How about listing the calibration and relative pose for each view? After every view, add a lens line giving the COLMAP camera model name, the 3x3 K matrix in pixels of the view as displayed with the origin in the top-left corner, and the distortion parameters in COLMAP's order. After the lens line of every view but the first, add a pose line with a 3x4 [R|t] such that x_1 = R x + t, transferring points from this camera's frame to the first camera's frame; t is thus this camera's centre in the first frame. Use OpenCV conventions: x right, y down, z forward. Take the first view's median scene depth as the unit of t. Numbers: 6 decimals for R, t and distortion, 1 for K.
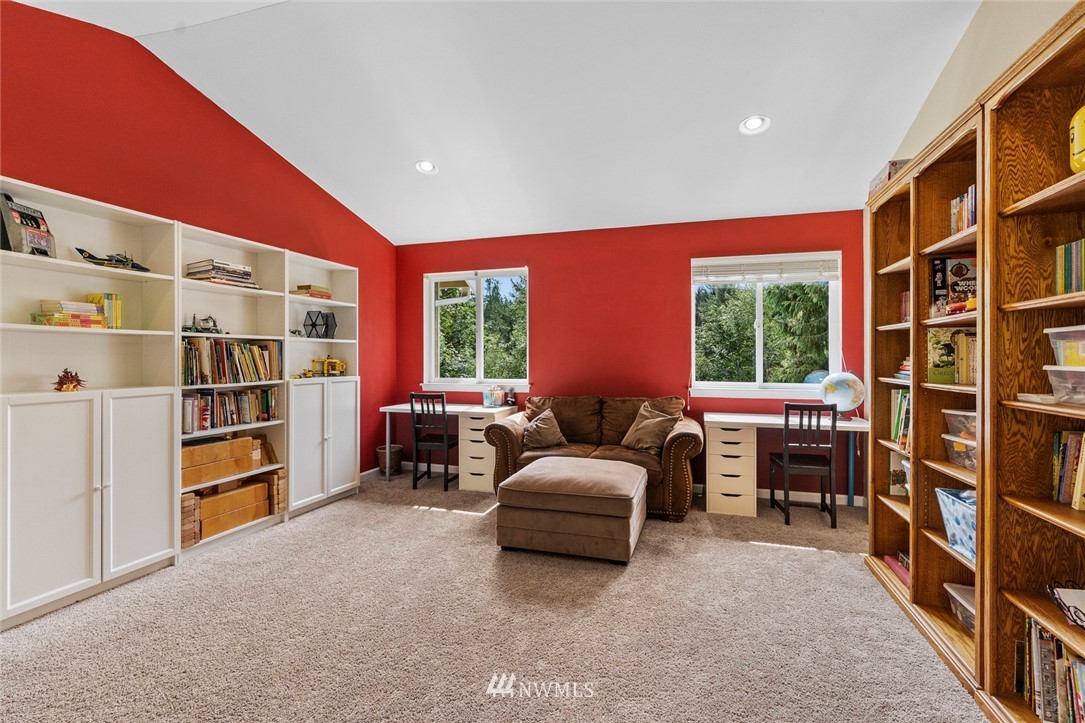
lens RADIAL K [[500.7, 0, 540.1], [0, 500.7, 356.4], [0, 0, 1]] dist [-0.000993, 0.001217]
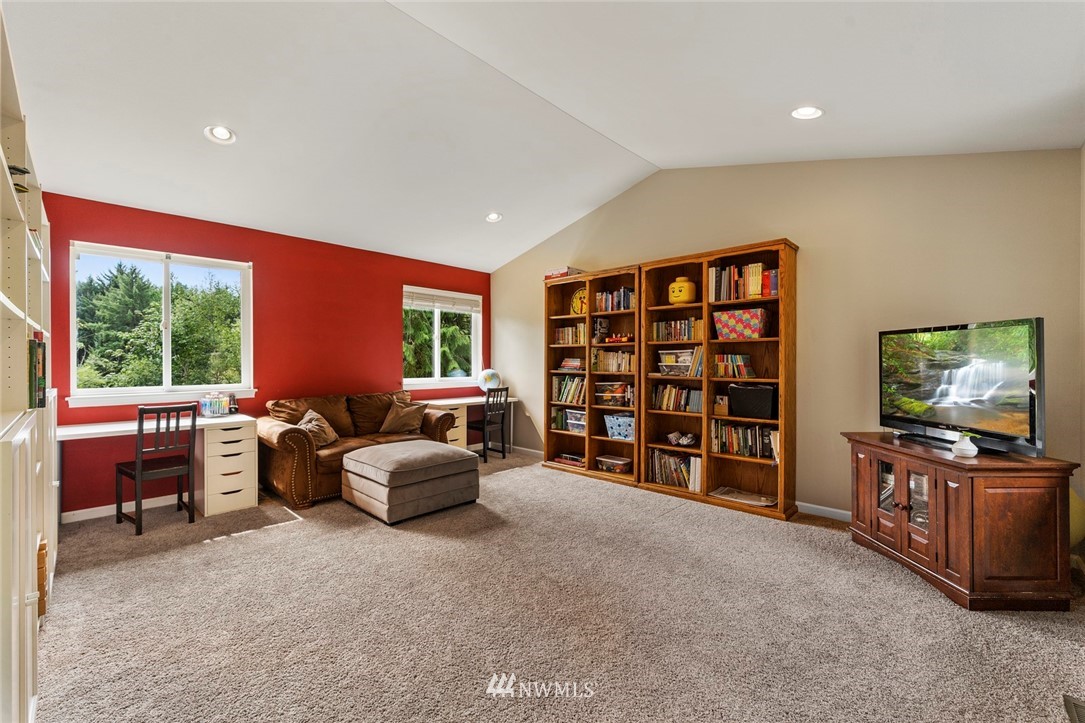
lens RADIAL K [[443.4, 0, 538.3], [0, 443.4, 362.9], [0, 0, 1]] dist [-0.000735, 0.000163]
pose [[0.443709, -0.004823, 0.896158, -0.656265], [-0.002757, 0.999973, 0.006747, 0.000022], [-0.896167, -0.005464, 0.443684, 0.187374]]
